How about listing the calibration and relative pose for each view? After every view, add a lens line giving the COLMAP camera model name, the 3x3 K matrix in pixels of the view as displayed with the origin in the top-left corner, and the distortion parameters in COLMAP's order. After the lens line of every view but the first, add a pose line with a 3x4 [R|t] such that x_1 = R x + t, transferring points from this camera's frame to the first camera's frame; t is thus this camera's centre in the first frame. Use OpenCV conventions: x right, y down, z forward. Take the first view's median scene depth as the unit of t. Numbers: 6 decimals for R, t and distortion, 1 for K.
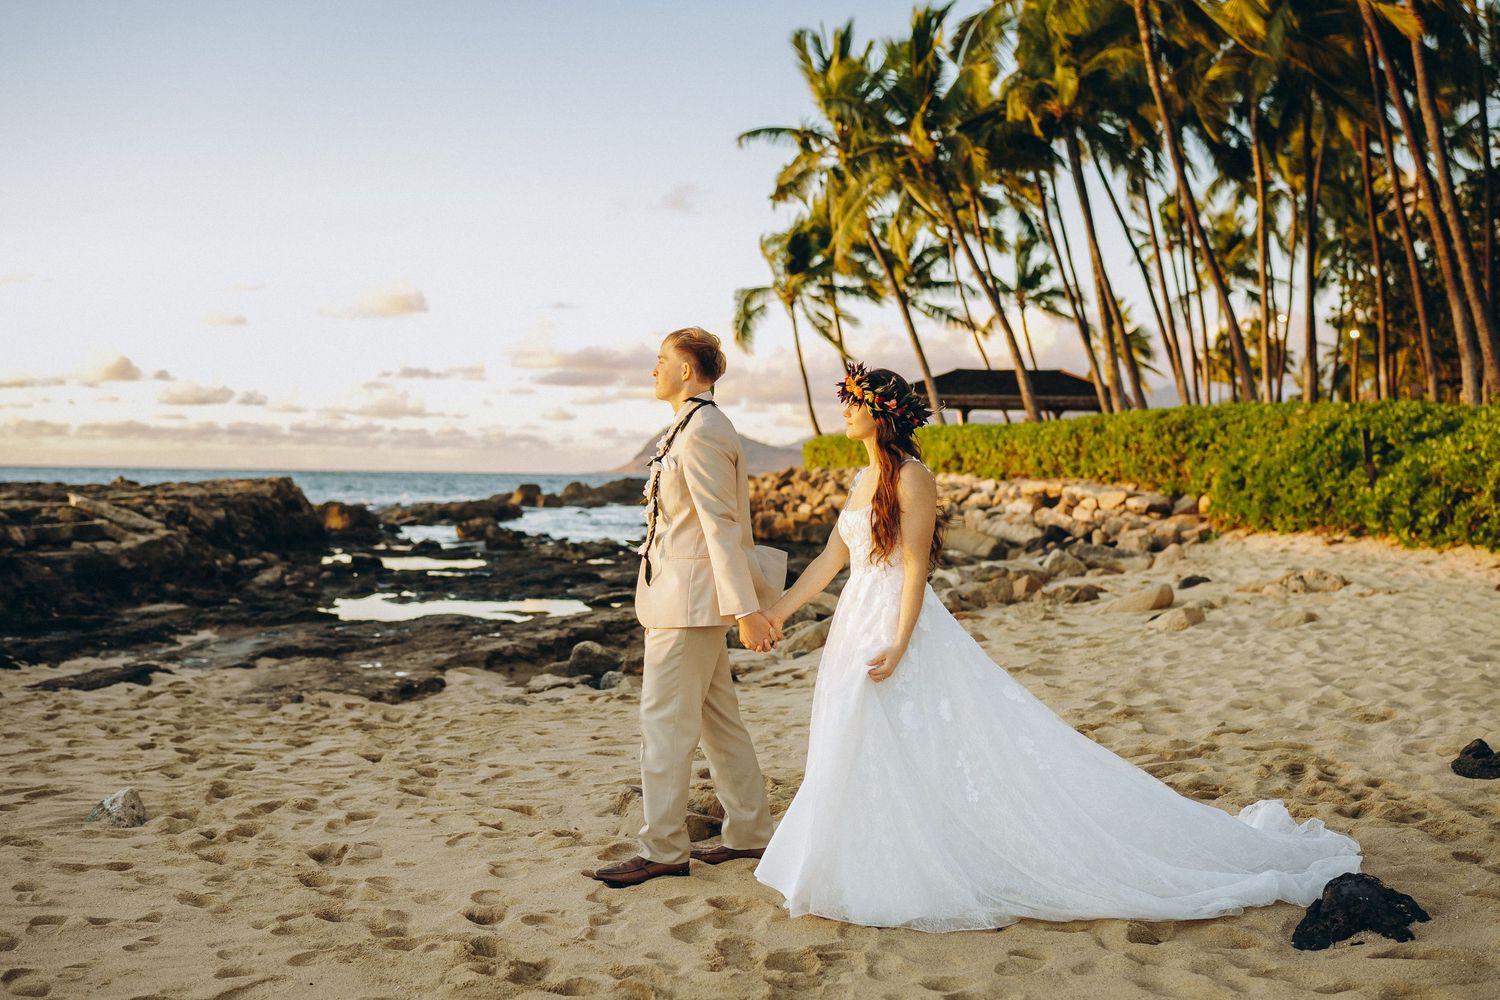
lens RADIAL K [[1463.6, 0, 700.8], [0, 1463.6, 501.5], [0, 0, 1]] dist [-0.067463, -0.163586]
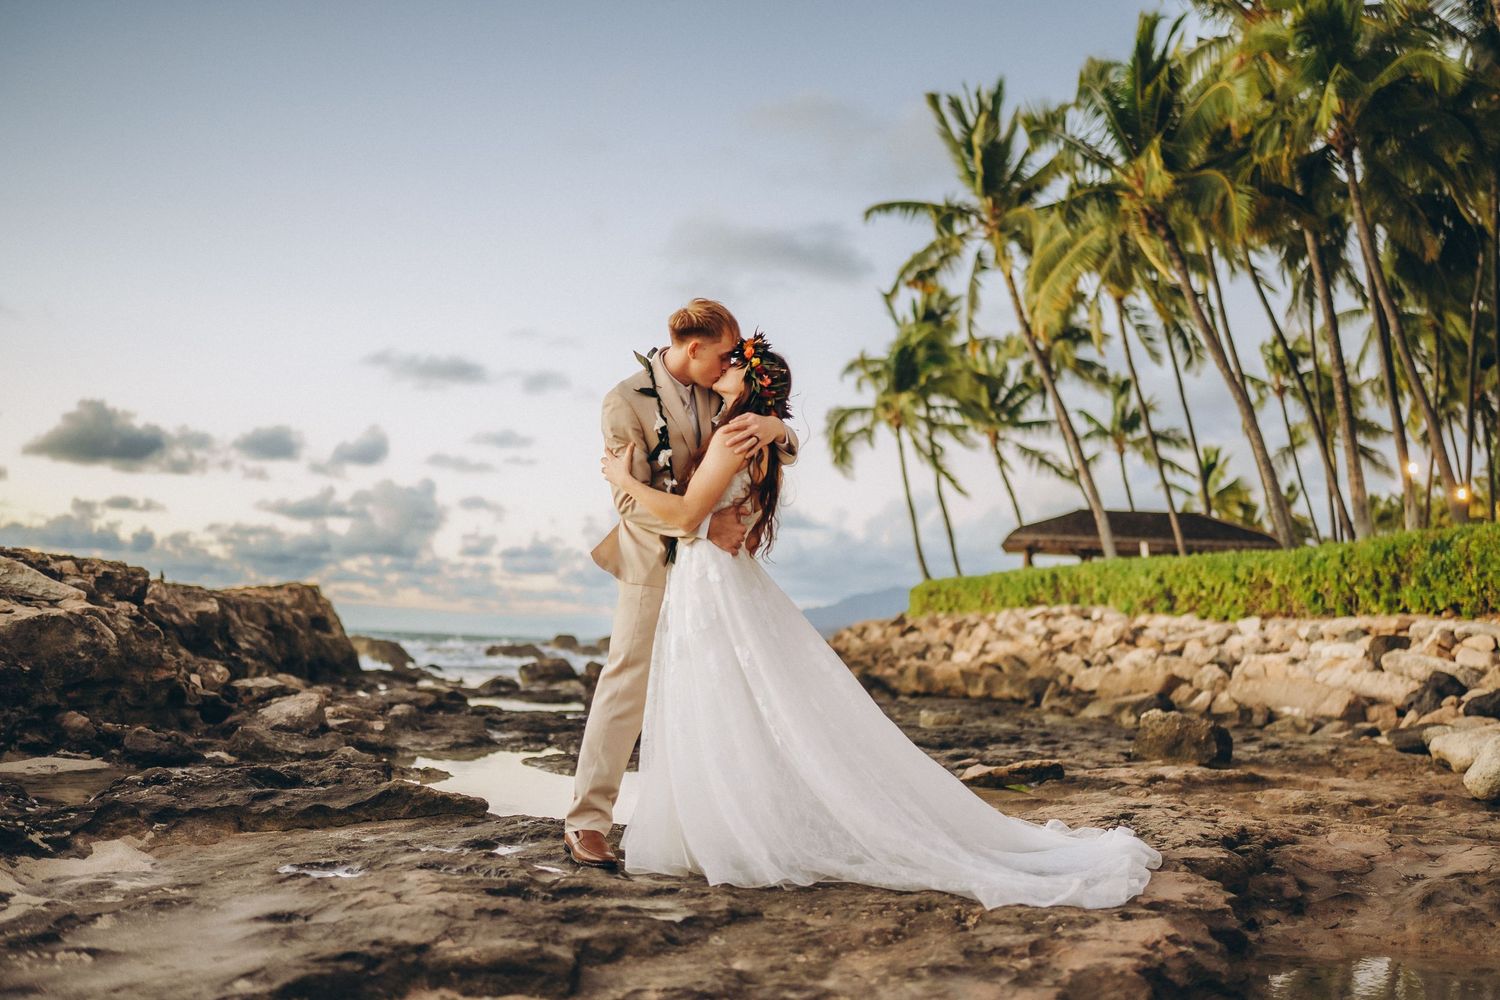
lens RADIAL K [[1517.3, 0, 750.0], [0, 1517.3, 500.0], [0, 0, 1]] dist [-0.093256, 0.007564]
pose [[0.999499, 0.029741, 0.010785, -0.064231], [-0.028414, 0.993816, -0.107344, 0.013689], [-0.013911, 0.106984, 0.994163, 0.207223]]
